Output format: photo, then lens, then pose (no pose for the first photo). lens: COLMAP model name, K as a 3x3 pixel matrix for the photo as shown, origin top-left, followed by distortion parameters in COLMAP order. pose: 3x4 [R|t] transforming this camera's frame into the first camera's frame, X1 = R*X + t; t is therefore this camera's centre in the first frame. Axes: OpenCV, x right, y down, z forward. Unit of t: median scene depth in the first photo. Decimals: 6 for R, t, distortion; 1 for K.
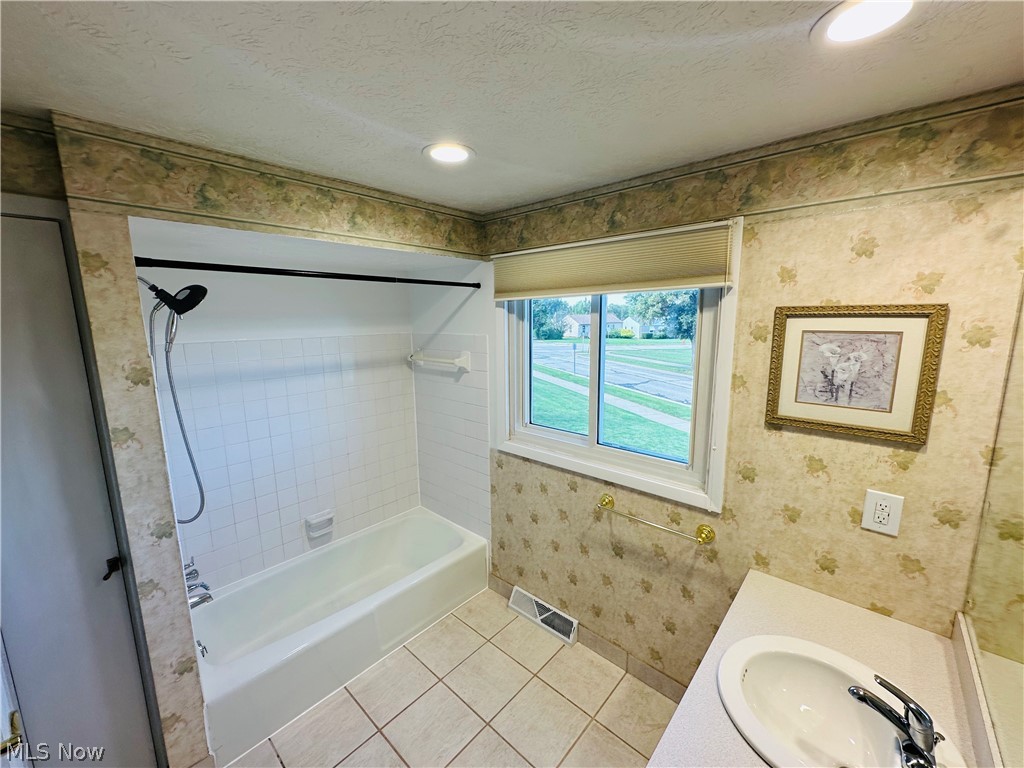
lens RADIAL K [[410.1, 0, 508.3], [0, 410.1, 383.2], [0, 0, 1]] dist [-0.002640, -0.000007]
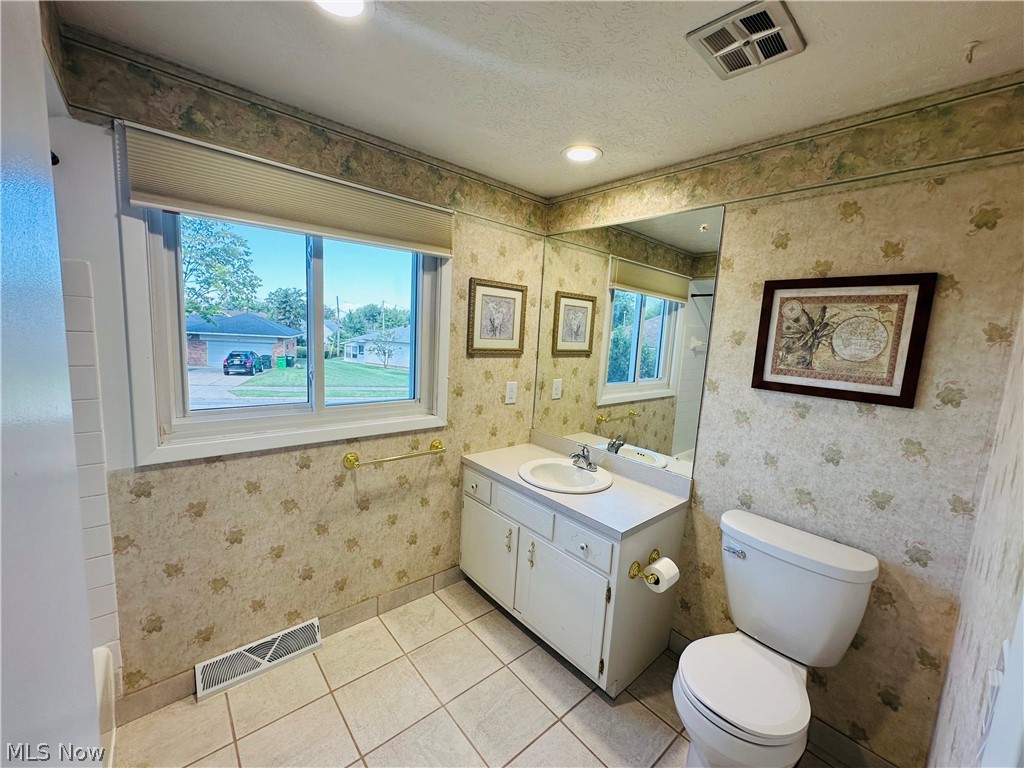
lens RADIAL K [[410.1, 0, 503.3], [0, 410.1, 386.8], [0, 0, 1]] dist [-0.002640, -0.000007]
pose [[0.121092, -0.113713, 0.986106, -0.771599], [0.104833, 0.989326, 0.101211, 0.067747], [-0.987090, 0.091121, 0.131721, 0.597781]]
